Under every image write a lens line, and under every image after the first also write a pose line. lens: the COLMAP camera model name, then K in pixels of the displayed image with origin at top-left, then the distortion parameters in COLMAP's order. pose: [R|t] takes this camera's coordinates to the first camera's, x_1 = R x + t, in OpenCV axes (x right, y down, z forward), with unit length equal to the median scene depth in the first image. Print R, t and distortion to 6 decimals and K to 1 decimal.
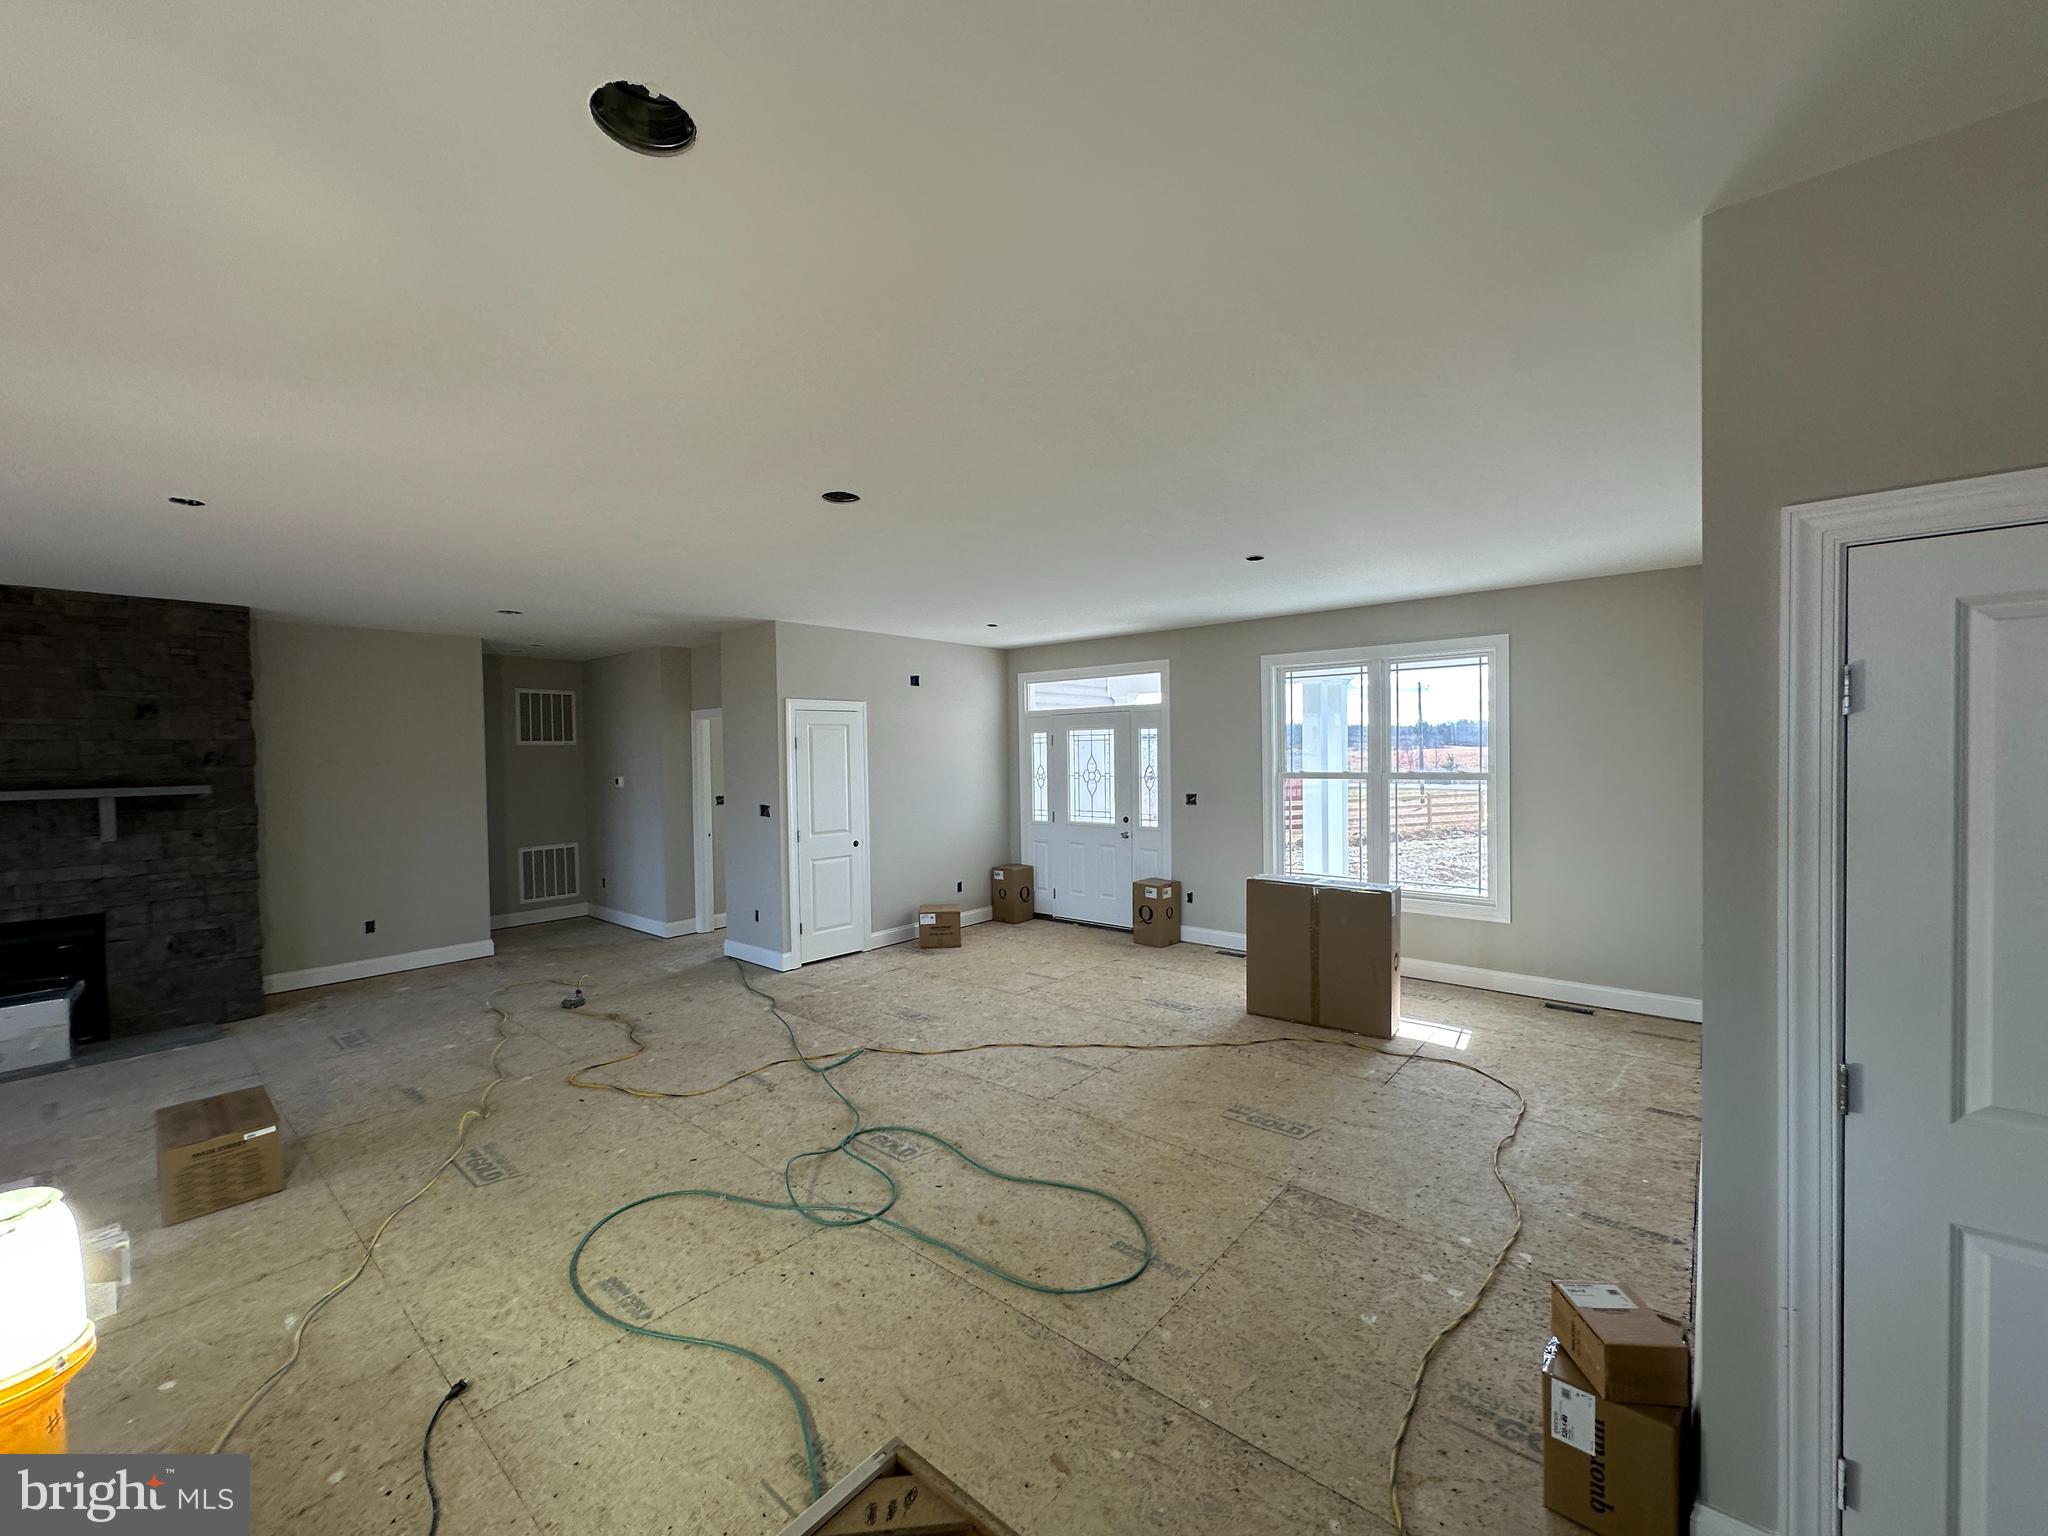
lens RADIAL K [[814.1, 0, 1025.3], [0, 814.1, 767.9], [0, 0, 1]] dist [-0.002318, 0.000380]
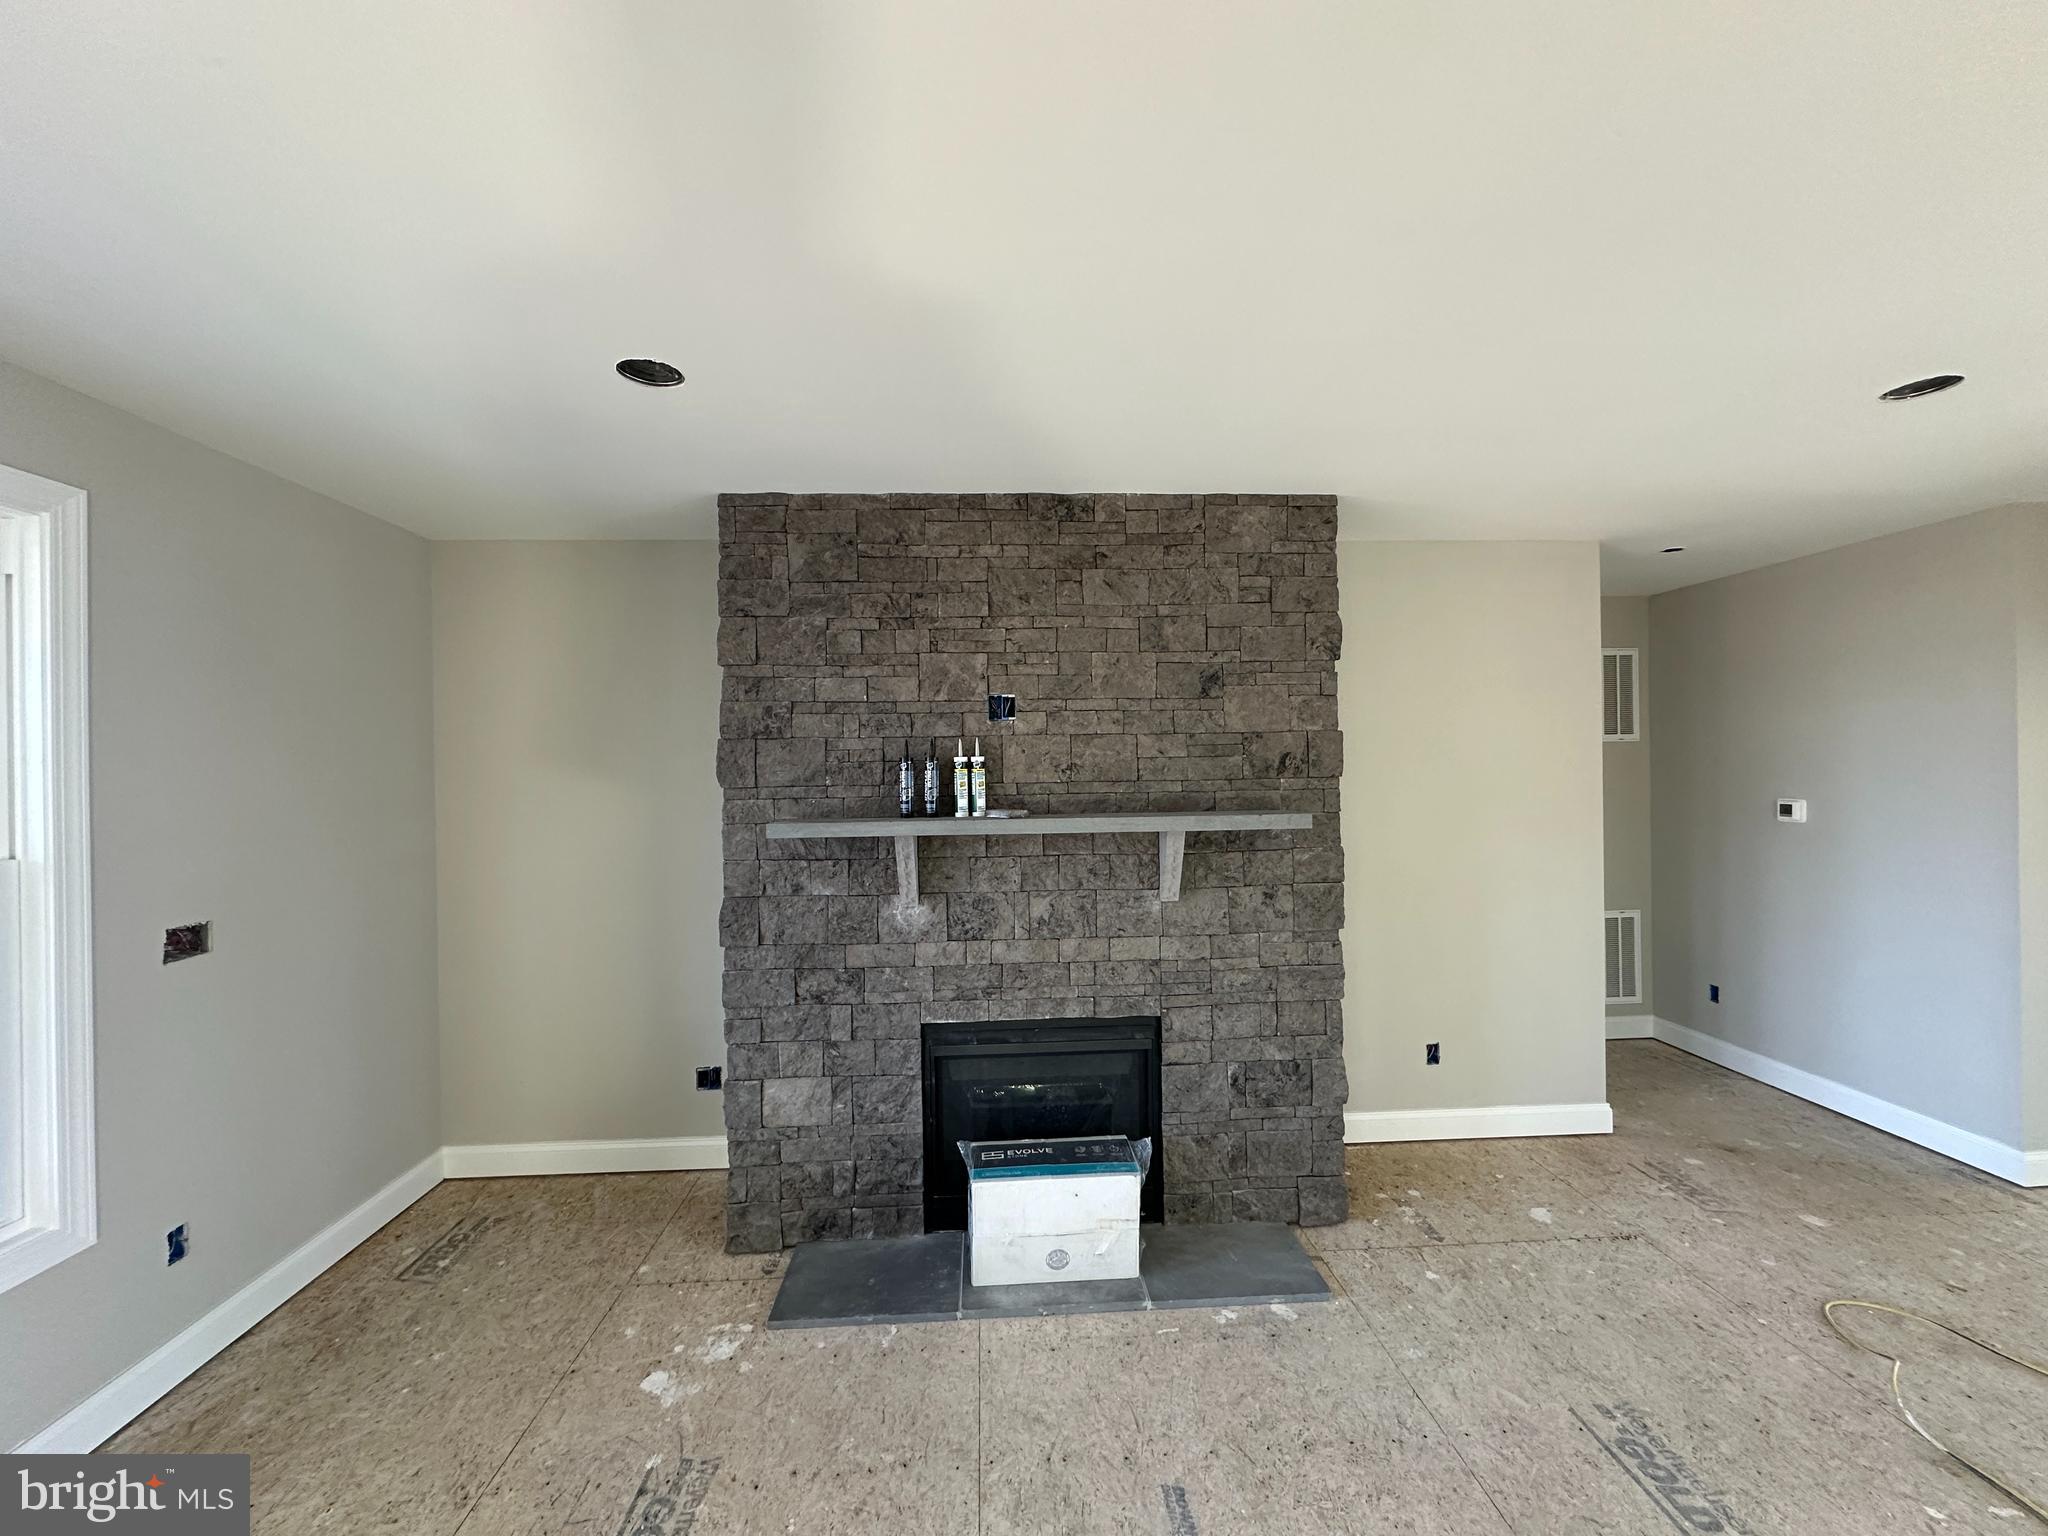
lens RADIAL K [[814.1, 0, 1025.3], [0, 814.1, 767.9], [0, 0, 1]] dist [-0.002318, 0.000380]
pose [[0.690855, 0.009246, -0.722934, -0.770710], [-0.012143, 0.999926, 0.001184, -0.007890], [0.722891, 0.007960, 0.690916, 0.505027]]
